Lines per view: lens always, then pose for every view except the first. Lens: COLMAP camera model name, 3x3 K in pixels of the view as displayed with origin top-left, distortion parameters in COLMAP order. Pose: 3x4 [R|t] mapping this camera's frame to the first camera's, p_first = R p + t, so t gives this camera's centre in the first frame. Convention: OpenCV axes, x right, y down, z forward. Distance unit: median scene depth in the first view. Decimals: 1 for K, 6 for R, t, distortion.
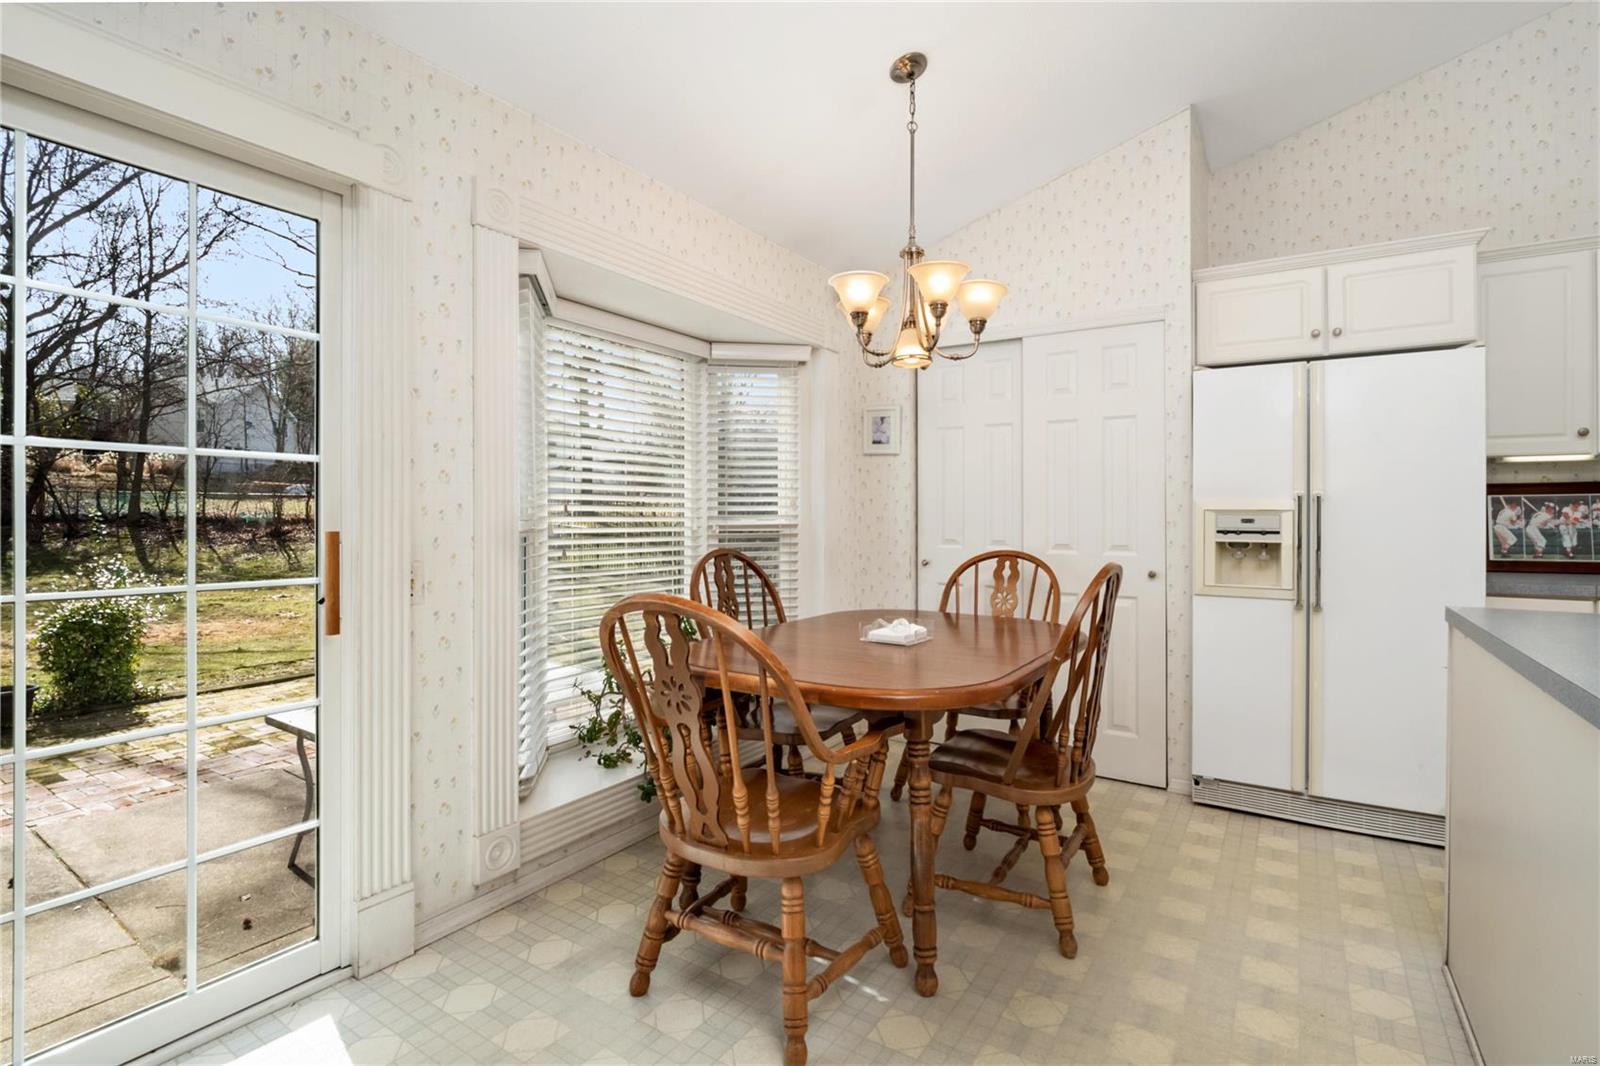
lens RADIAL K [[758.7, 0, 799.3], [0, 758.7, 517.1], [0, 0, 1]] dist [0.000502, 0.000304]
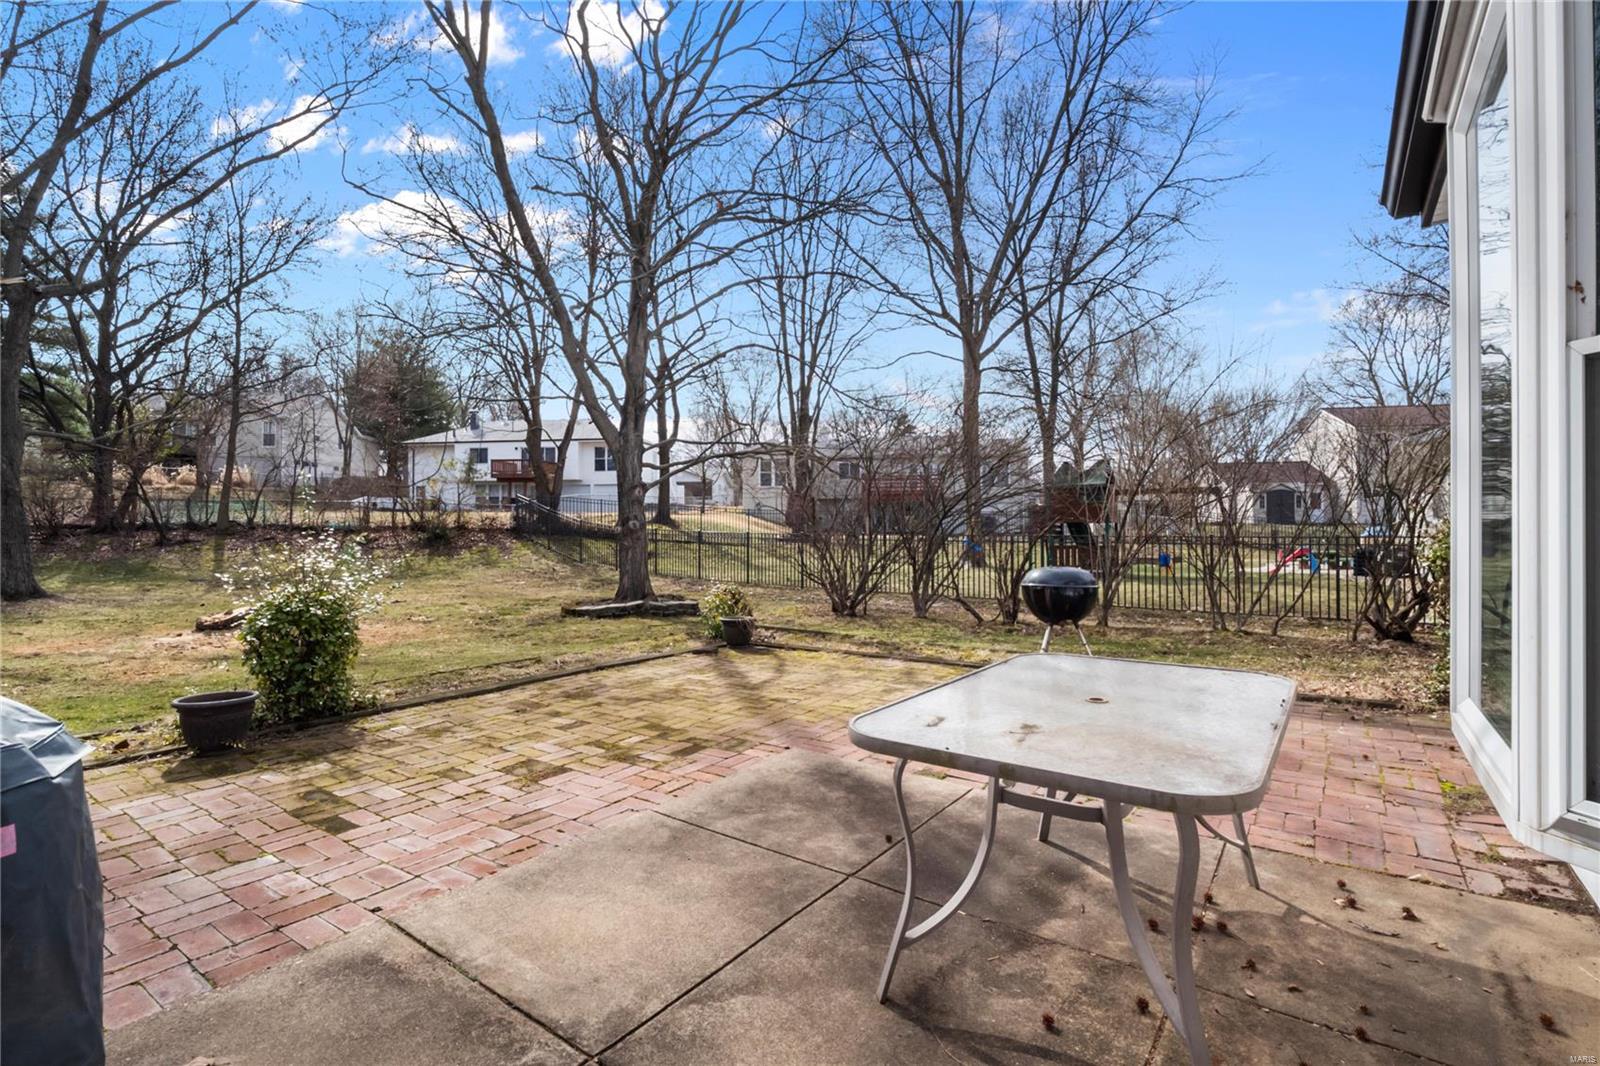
lens RADIAL K [[748.3, 0, 800.0], [0, 748.3, 533.0], [0, 0, 1]] dist [-0.010635, -0.000765]
pose [[0.999513, -0.001731, -0.031159, -0.097471], [0.001611, 0.999991, -0.003872, 0.014618], [0.031166, 0.003820, 0.999507, 0.059355]]
